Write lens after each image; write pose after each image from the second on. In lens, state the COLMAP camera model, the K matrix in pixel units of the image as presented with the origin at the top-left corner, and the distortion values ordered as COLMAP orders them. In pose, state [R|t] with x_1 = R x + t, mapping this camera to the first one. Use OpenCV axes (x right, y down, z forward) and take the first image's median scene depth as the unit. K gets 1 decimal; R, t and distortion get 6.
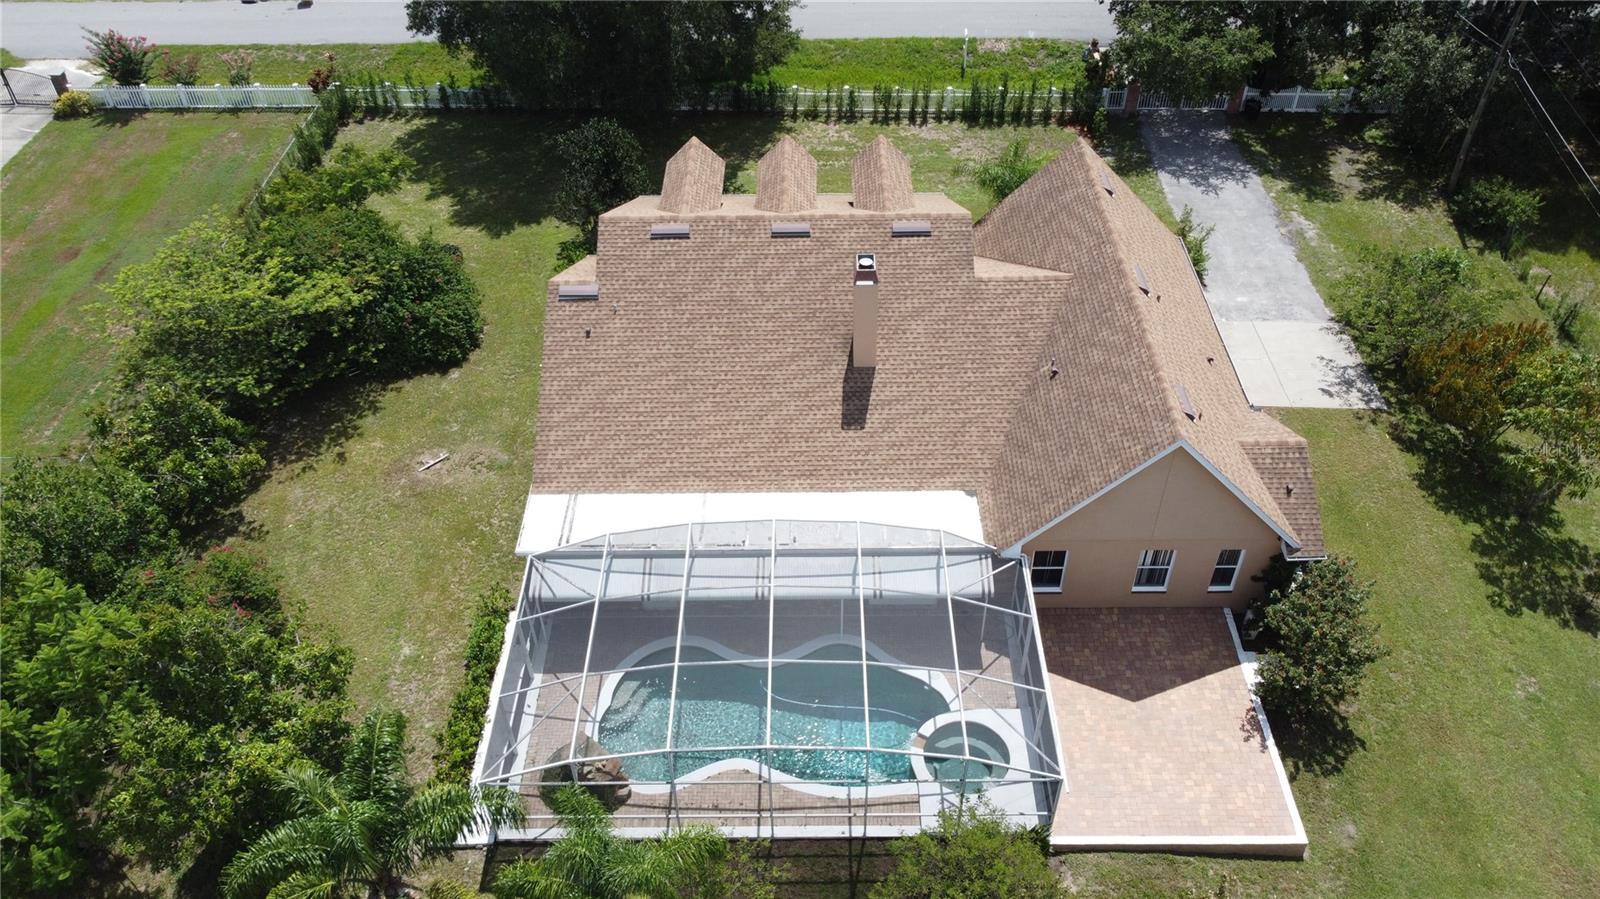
lens RADIAL K [[1210.9, 0, 800.3], [0, 1210.9, 451.5], [0, 0, 1]] dist [0.001829, -0.010719]
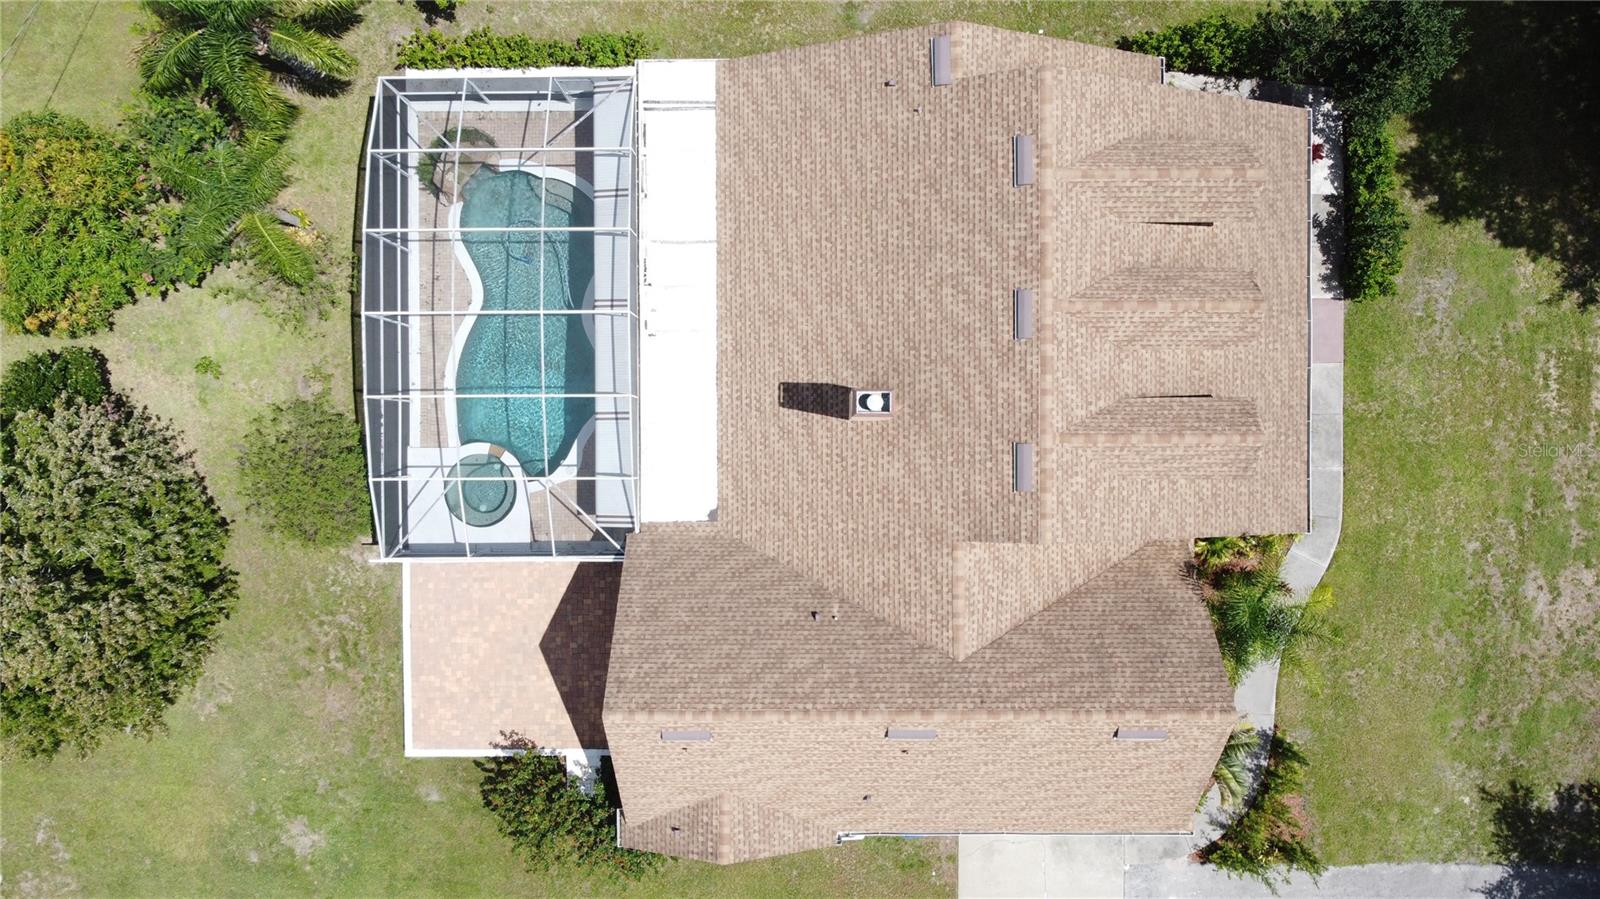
lens RADIAL K [[1210.9, 0, 800.5], [0, 1210.9, 454.1], [0, 0, 1]] dist [0.001829, -0.010719]
pose [[0.010048, 0.999643, 0.024748, 0.070954], [-0.669390, -0.011662, 0.742820, -0.766143], [0.742843, -0.024031, 0.669034, 0.416204]]
